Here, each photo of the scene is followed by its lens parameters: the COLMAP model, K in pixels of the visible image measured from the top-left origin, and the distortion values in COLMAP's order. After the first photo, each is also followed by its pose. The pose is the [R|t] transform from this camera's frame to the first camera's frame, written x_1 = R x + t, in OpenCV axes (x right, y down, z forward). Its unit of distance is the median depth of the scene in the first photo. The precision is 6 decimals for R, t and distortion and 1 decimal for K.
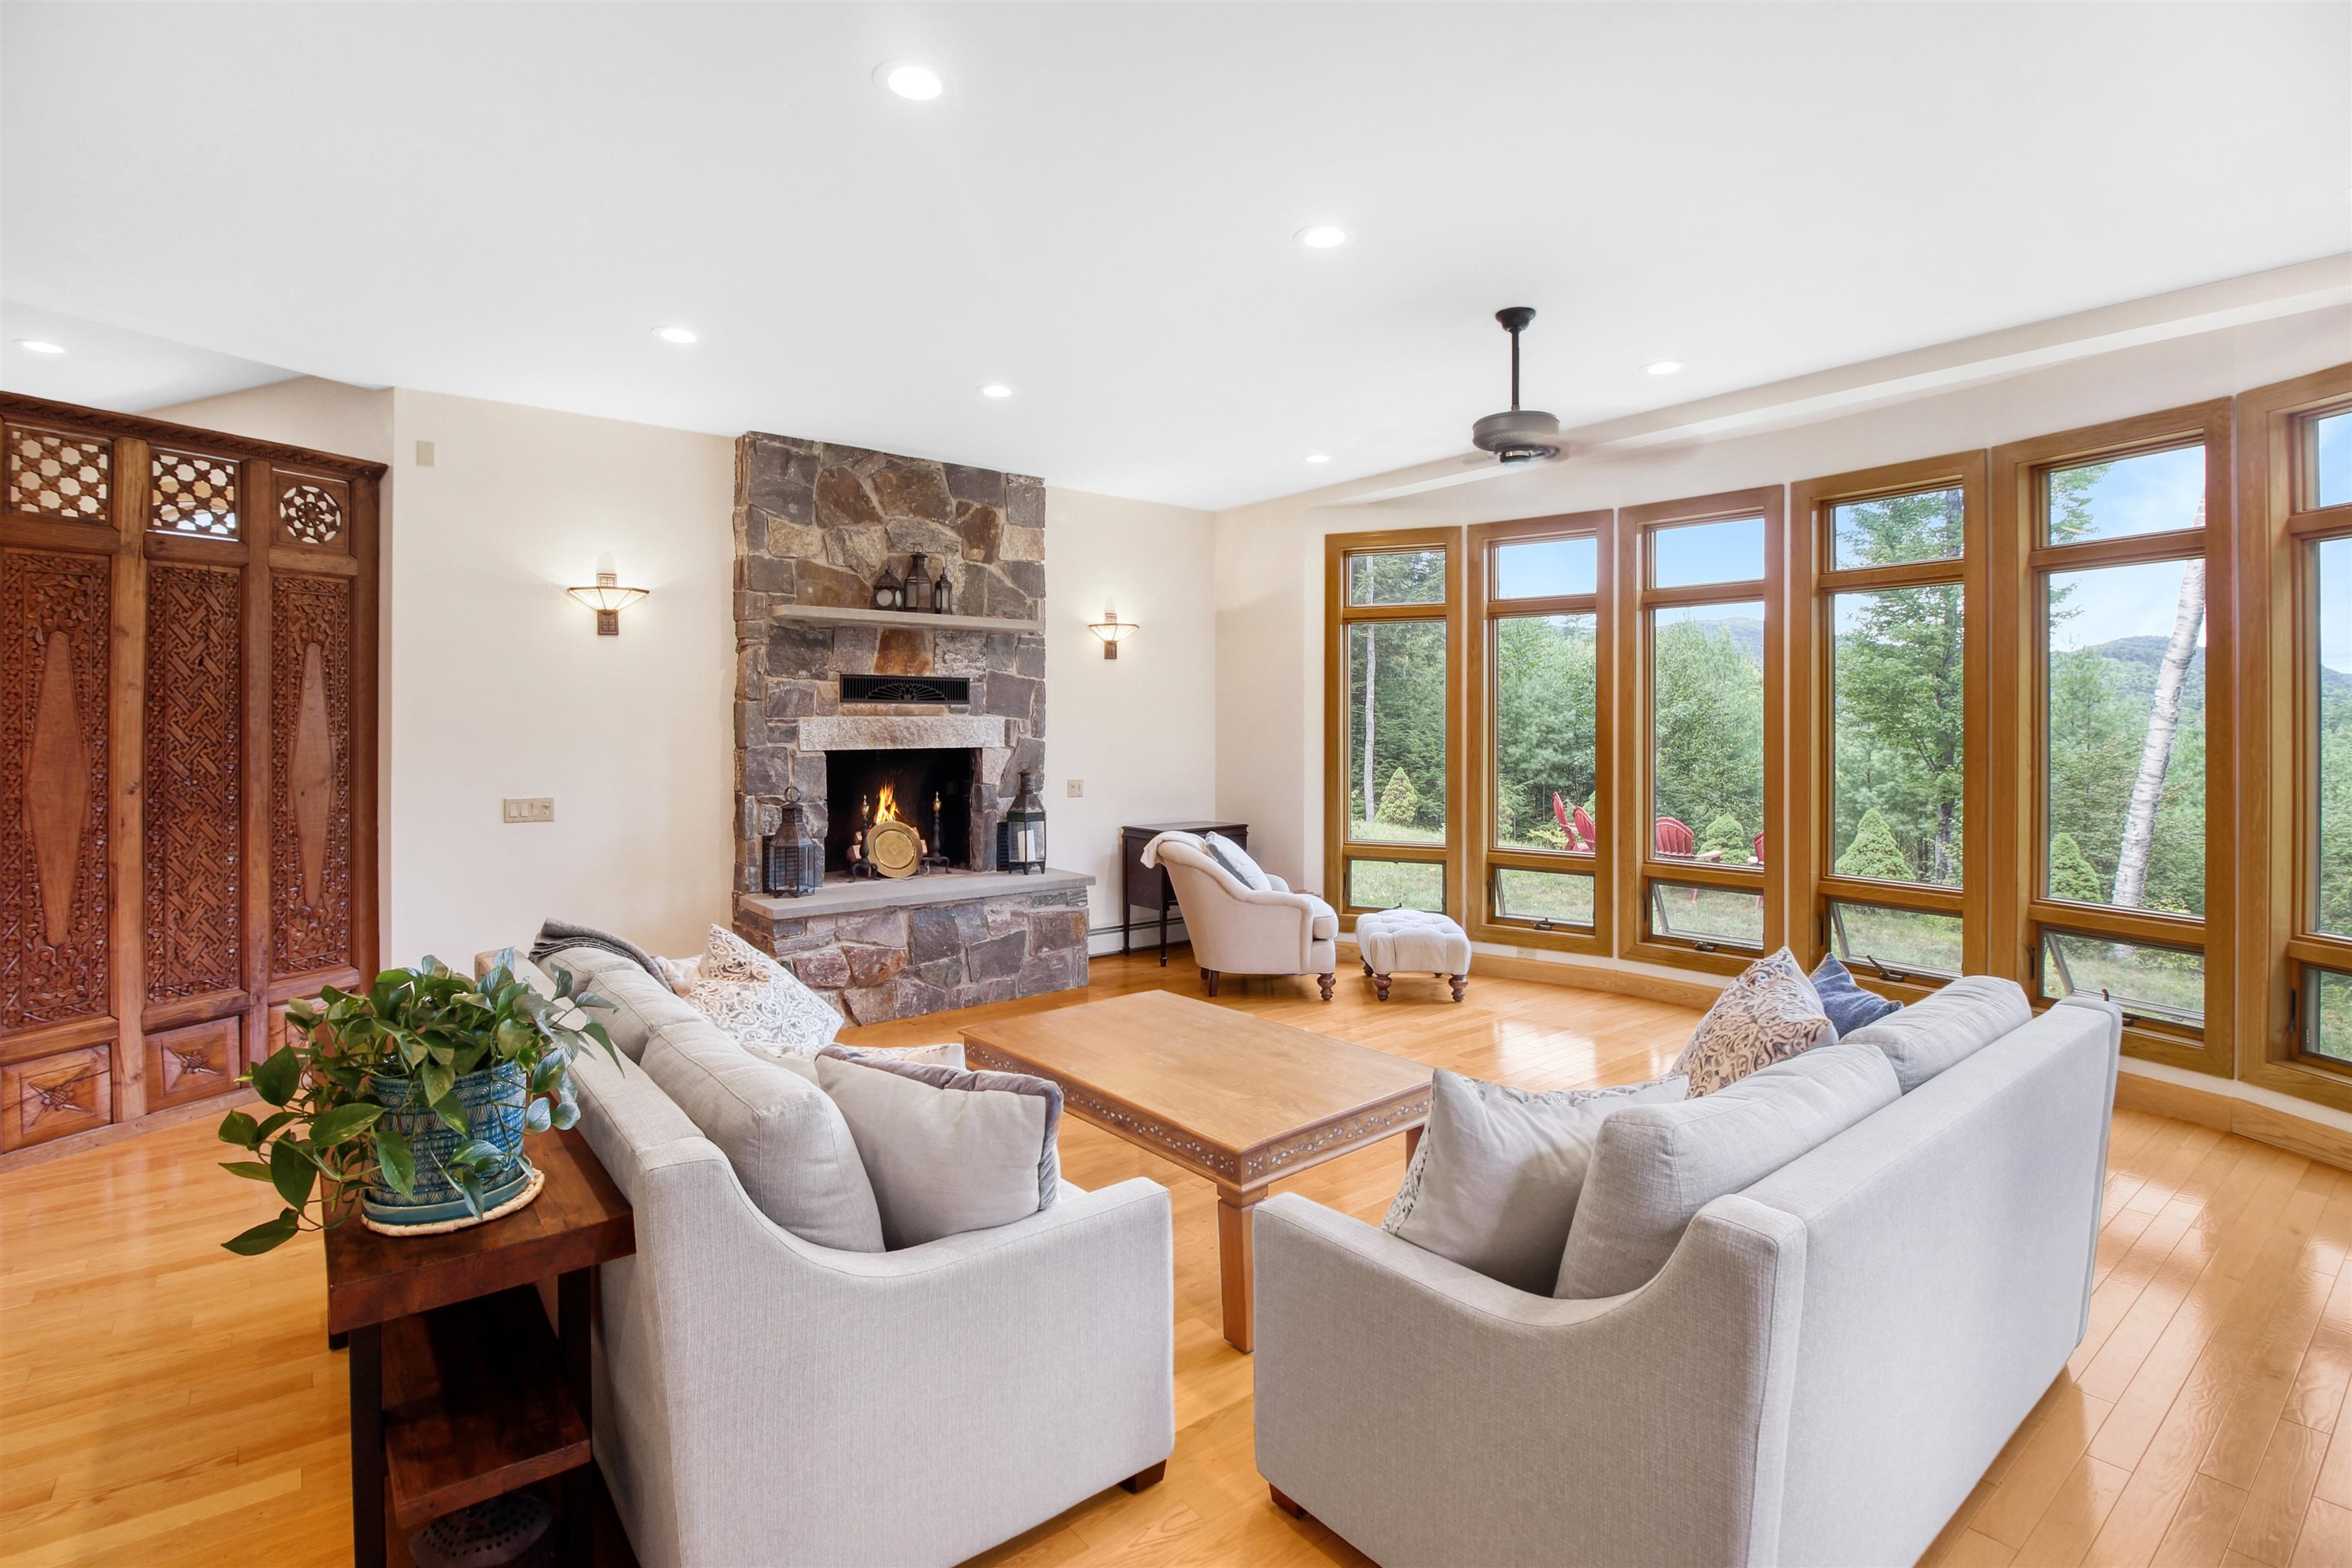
lens RADIAL K [[1117.1, 0, 1170.7], [0, 1117.1, 747.8], [0, 0, 1]] dist [0.001995, -0.013621]
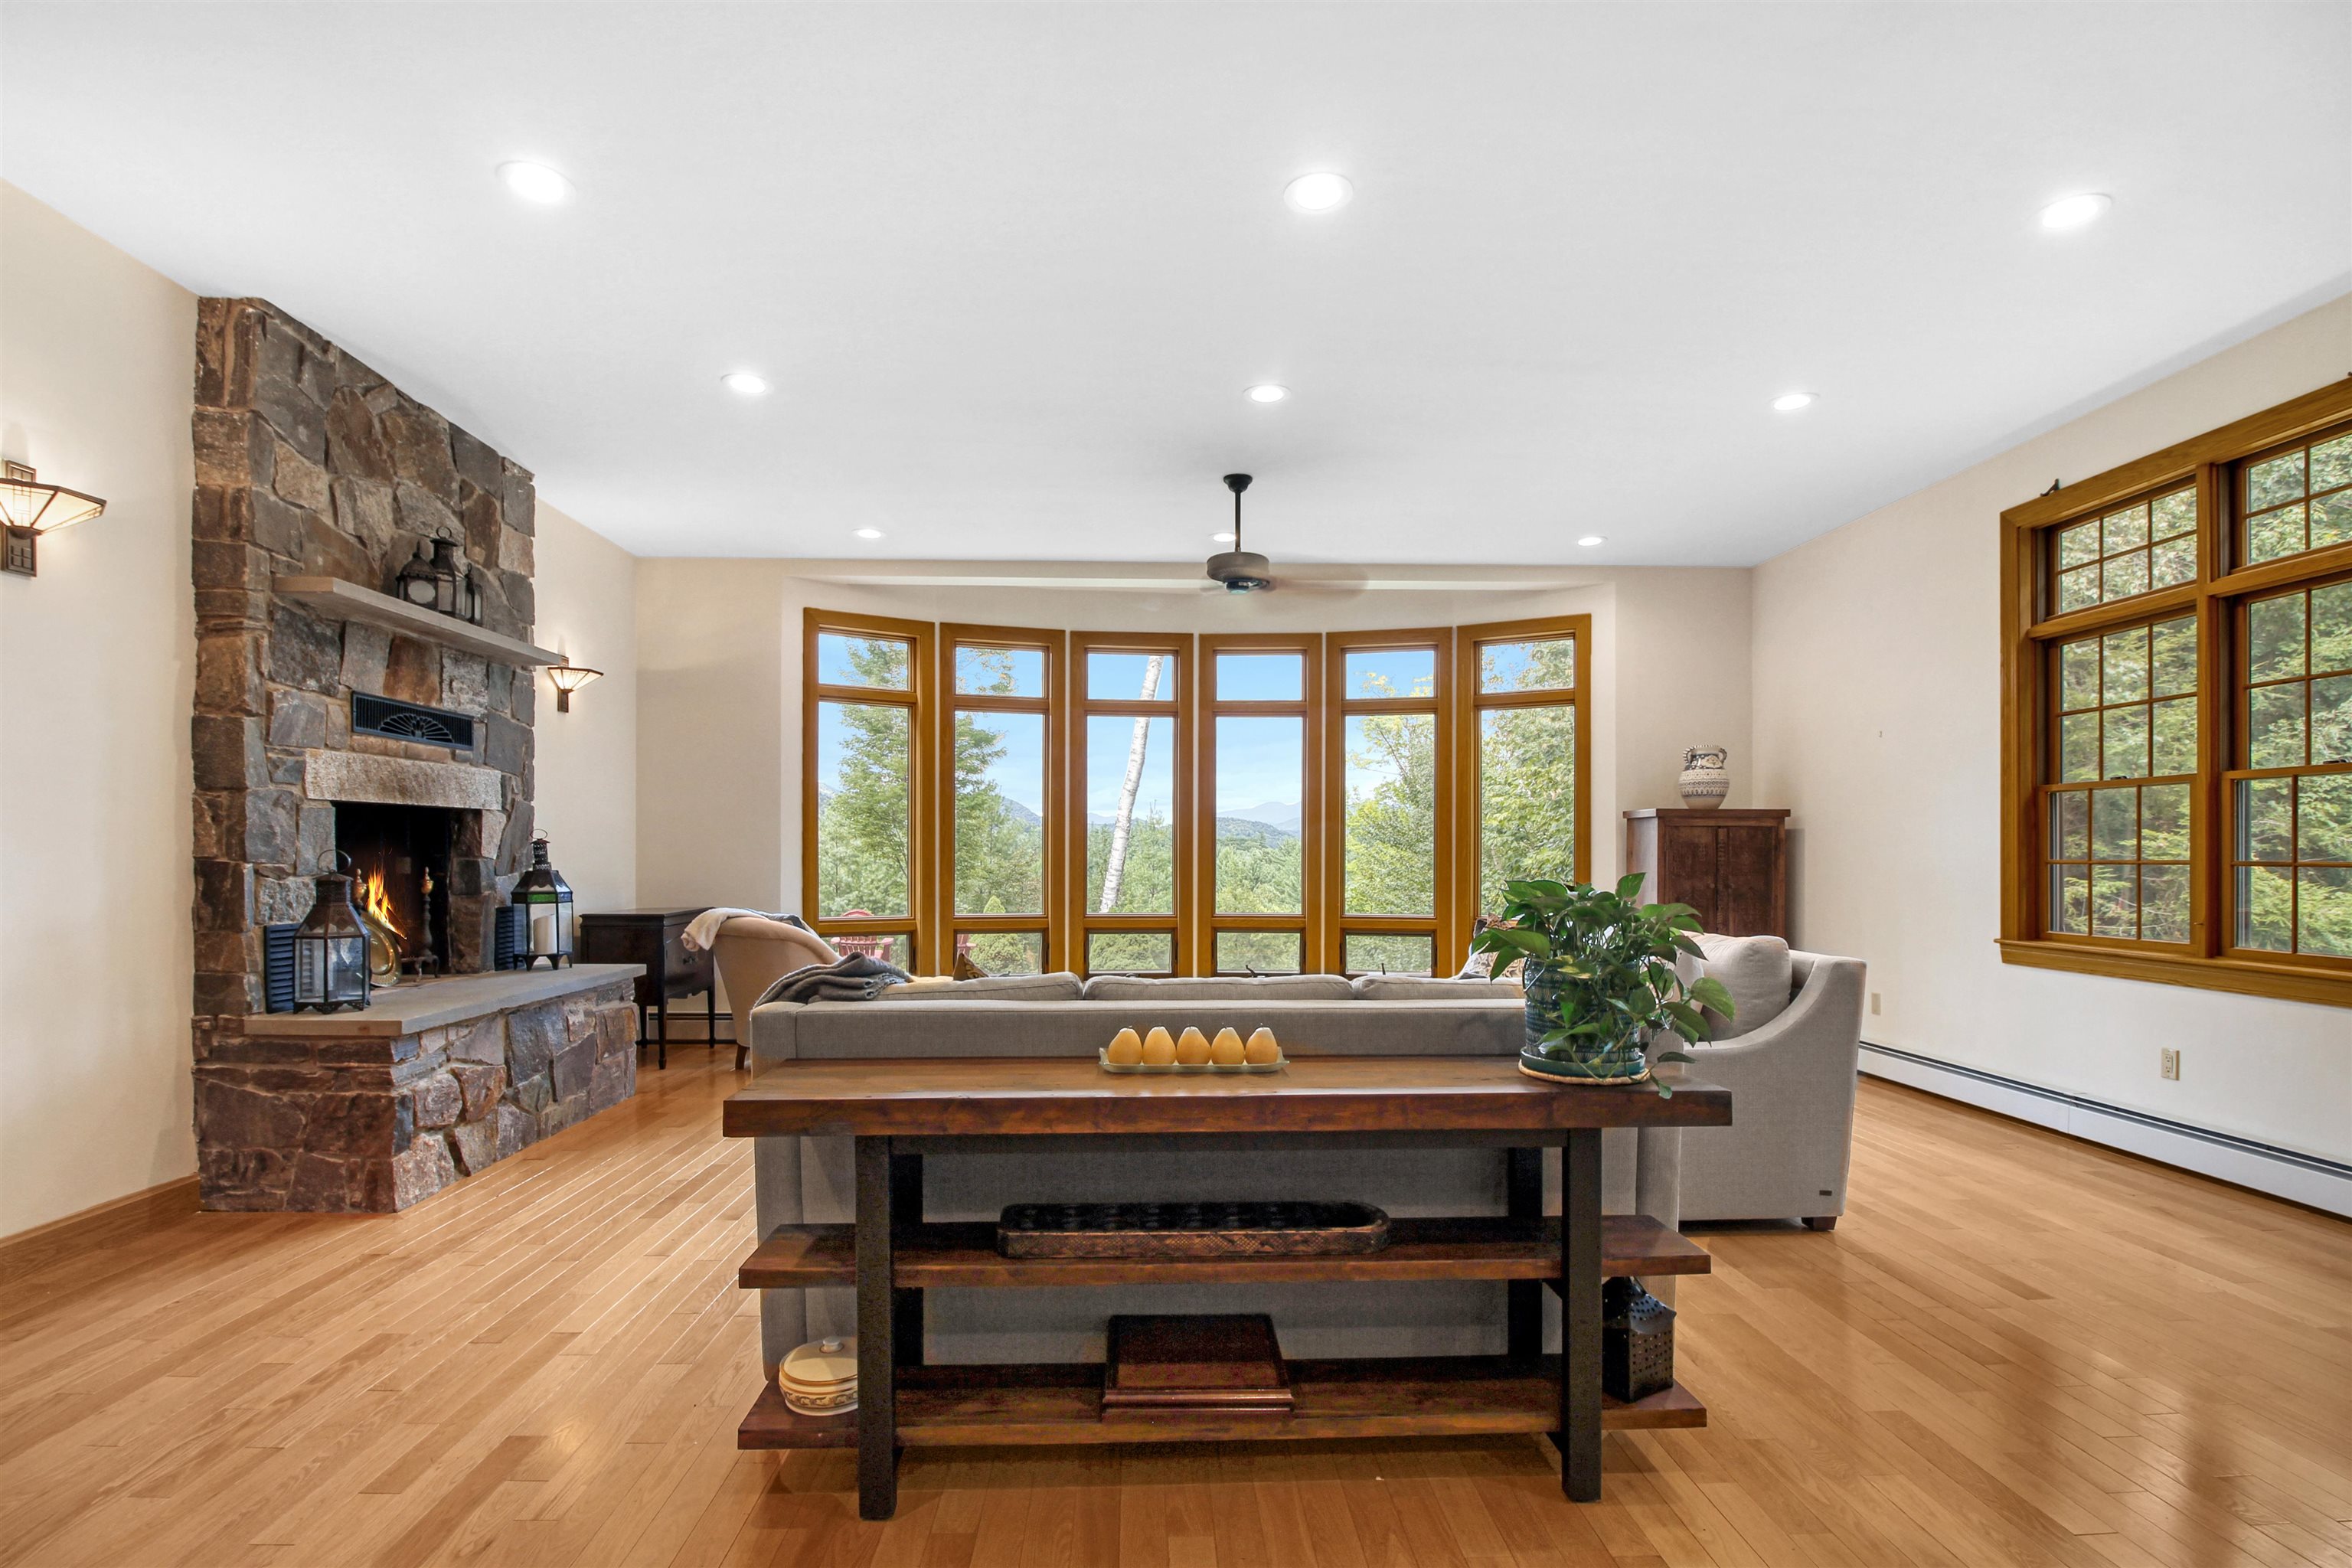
lens RADIAL K [[1126.6, 0, 1173.6], [0, 1126.6, 878.6], [0, 0, 1]] dist [-0.001373, -0.000899]
pose [[0.598406, -0.016326, 0.801027, -0.552202], [0.011431, 0.999865, 0.011840, 0.047678], [-0.801112, 0.002071, 0.598511, 0.177240]]
